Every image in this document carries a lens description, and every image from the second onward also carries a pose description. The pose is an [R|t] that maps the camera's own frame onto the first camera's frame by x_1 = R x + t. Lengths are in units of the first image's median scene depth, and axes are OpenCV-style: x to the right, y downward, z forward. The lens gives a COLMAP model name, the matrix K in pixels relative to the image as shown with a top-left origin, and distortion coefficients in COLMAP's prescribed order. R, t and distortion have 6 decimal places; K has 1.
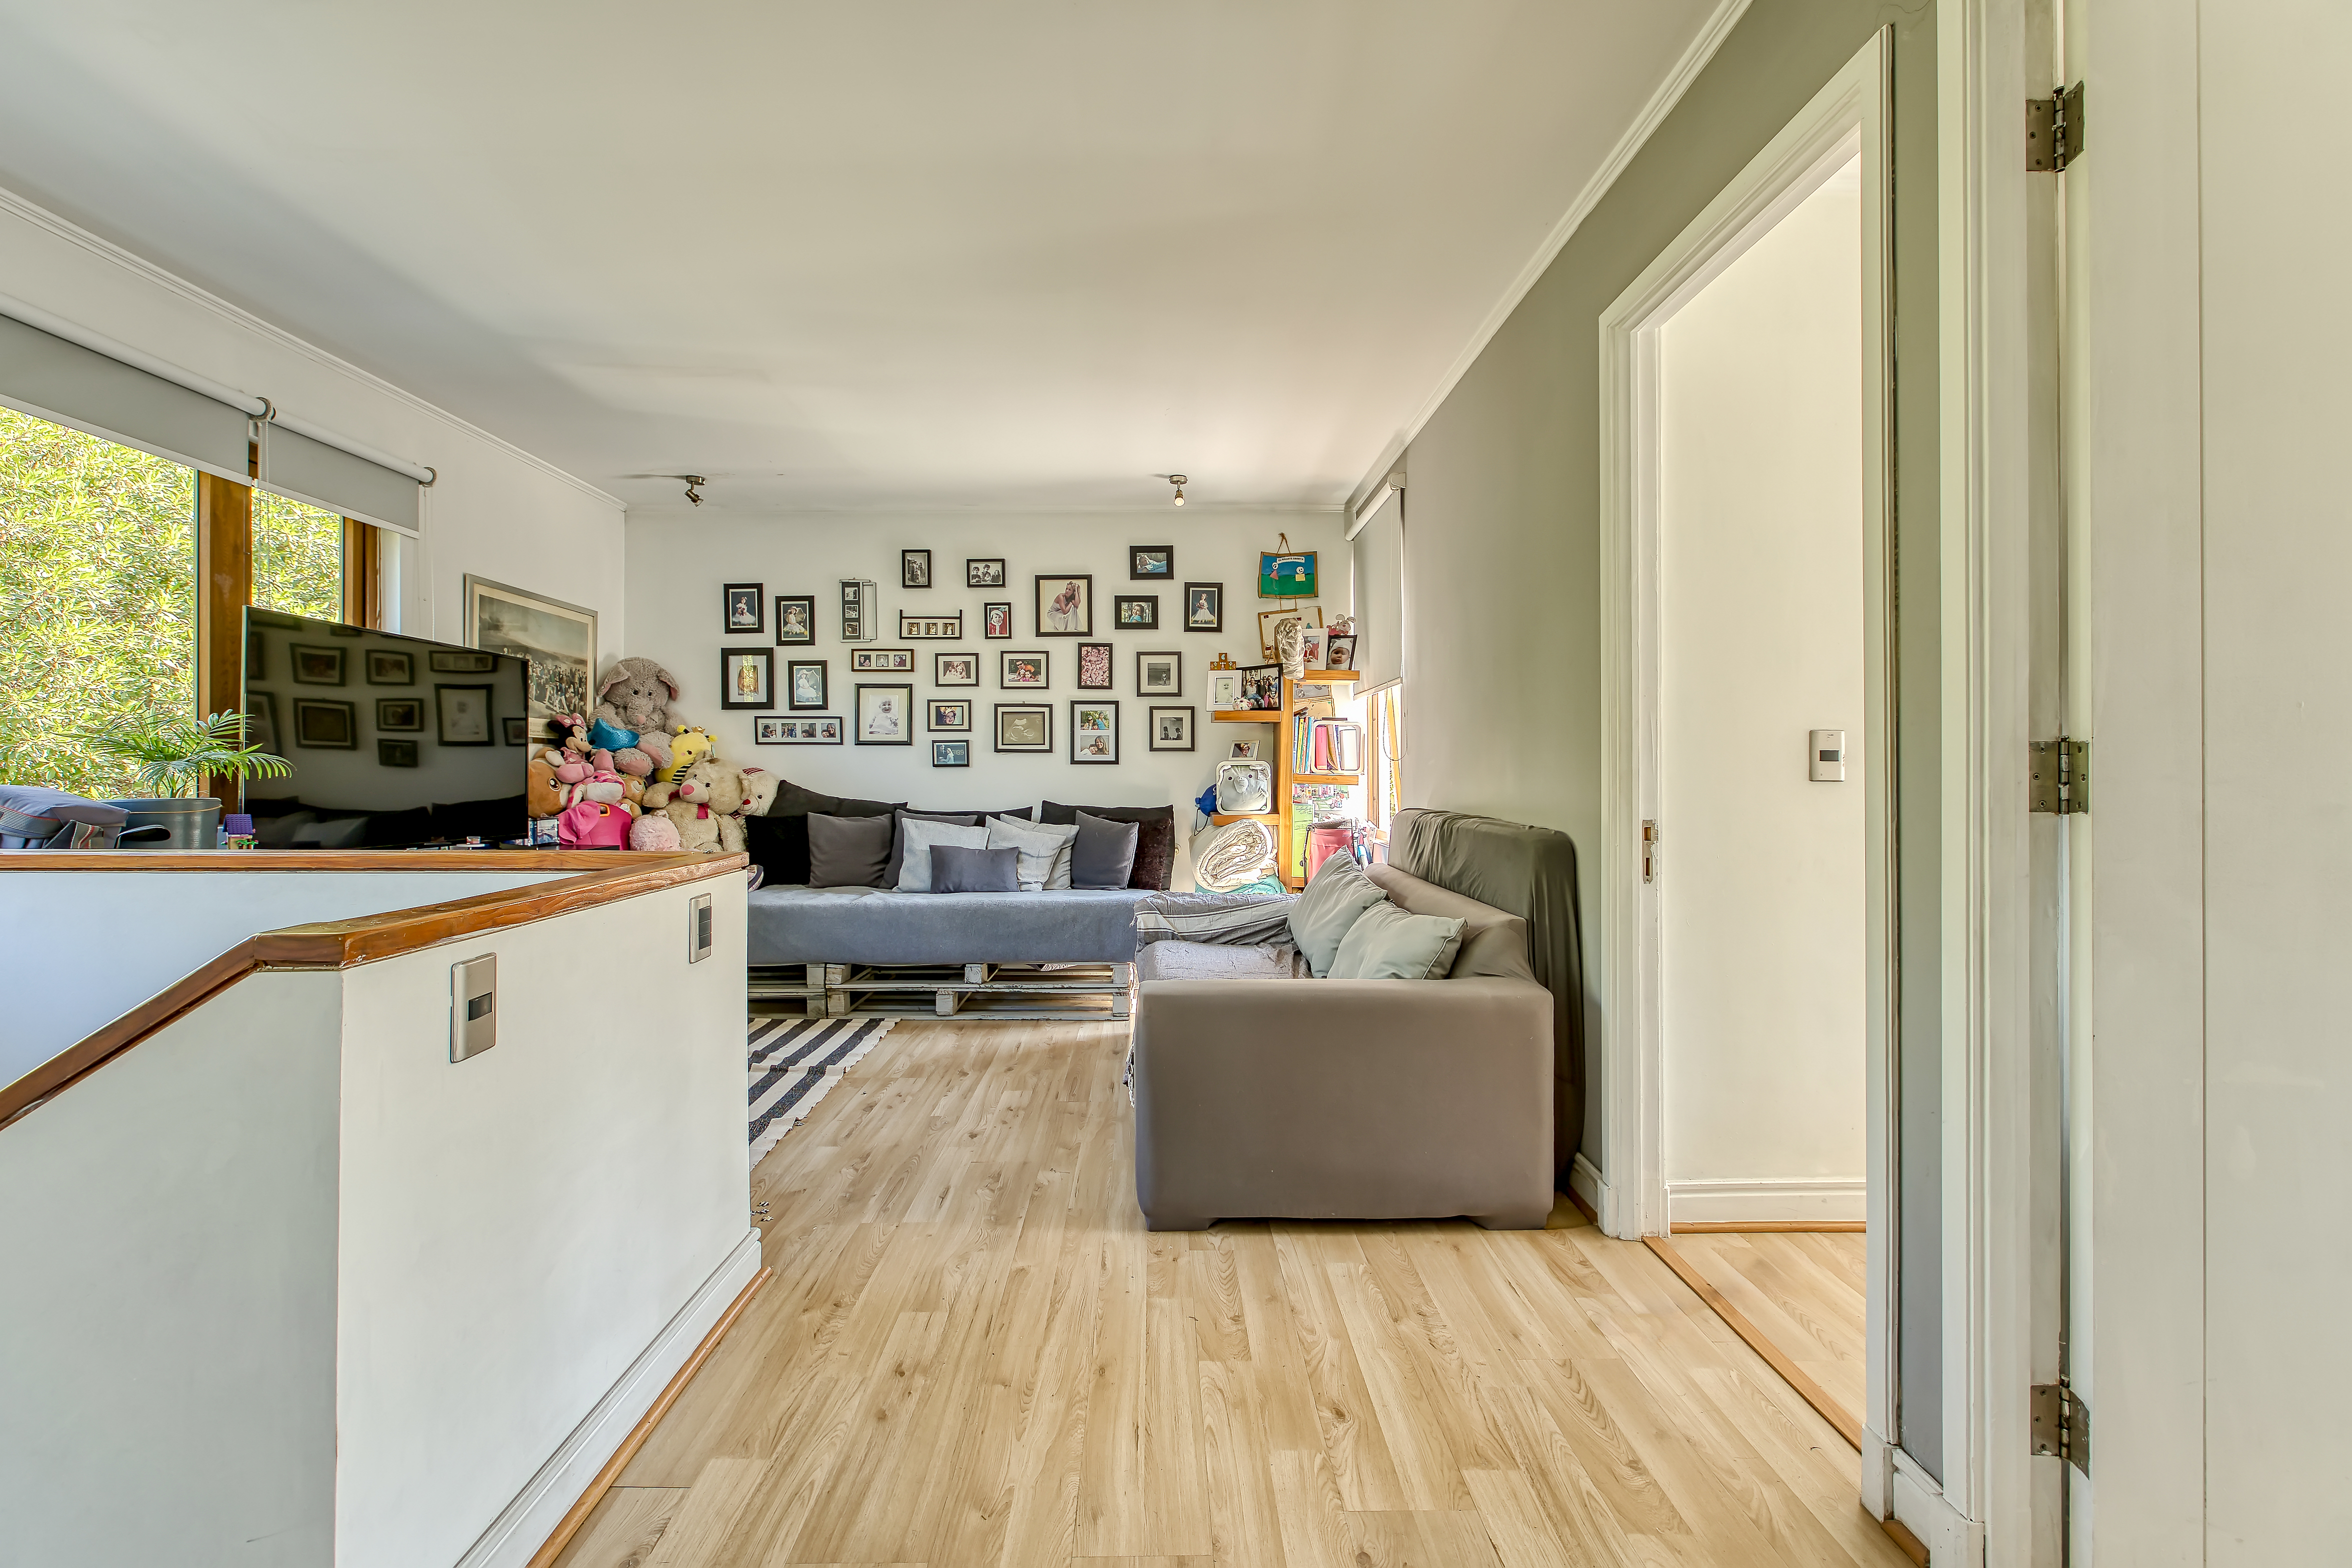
lens RADIAL K [[999.8, 0, 1165.9], [0, 999.8, 773.6], [0, 0, 1]] dist [-0.002597, -0.000257]
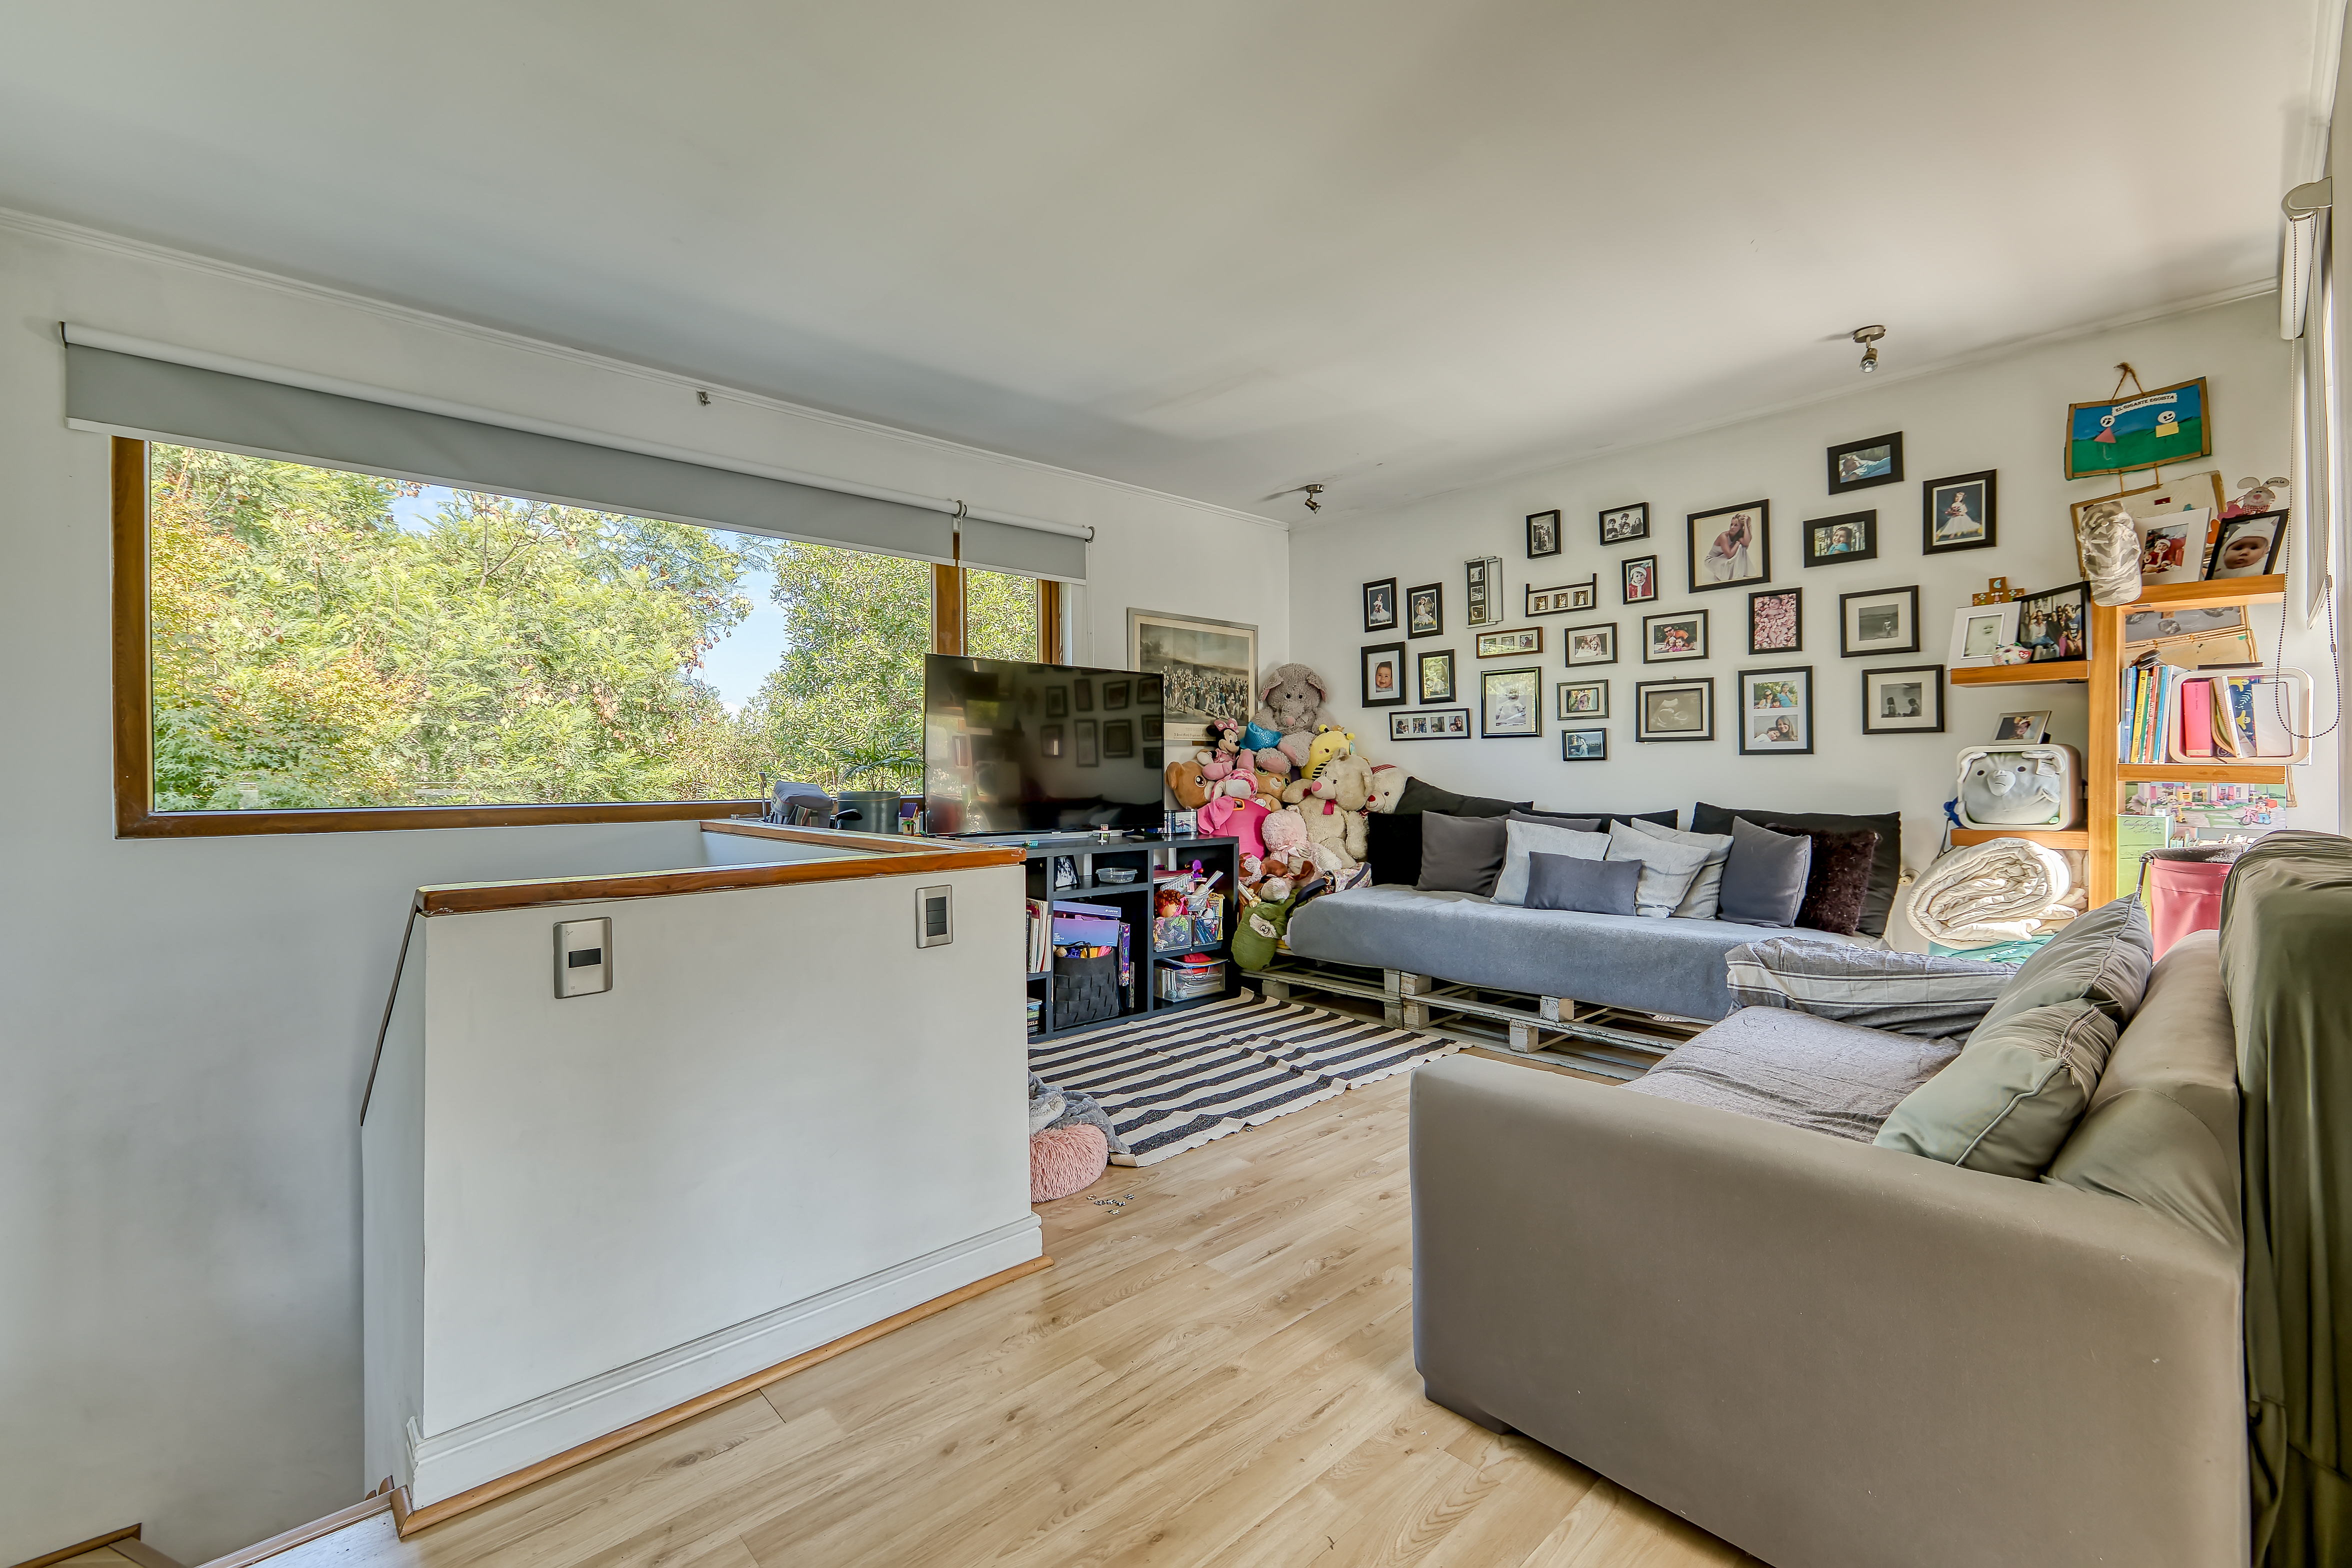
lens RADIAL K [[999.8, 0, 1165.9], [0, 999.8, 773.6], [0, 0, 1]] dist [-0.002597, -0.000257]
pose [[0.661755, -0.004206, -0.749708, 0.195743], [0.007741, 0.999969, 0.001224, 0.000405], [0.749680, -0.006613, 0.661767, 0.183388]]
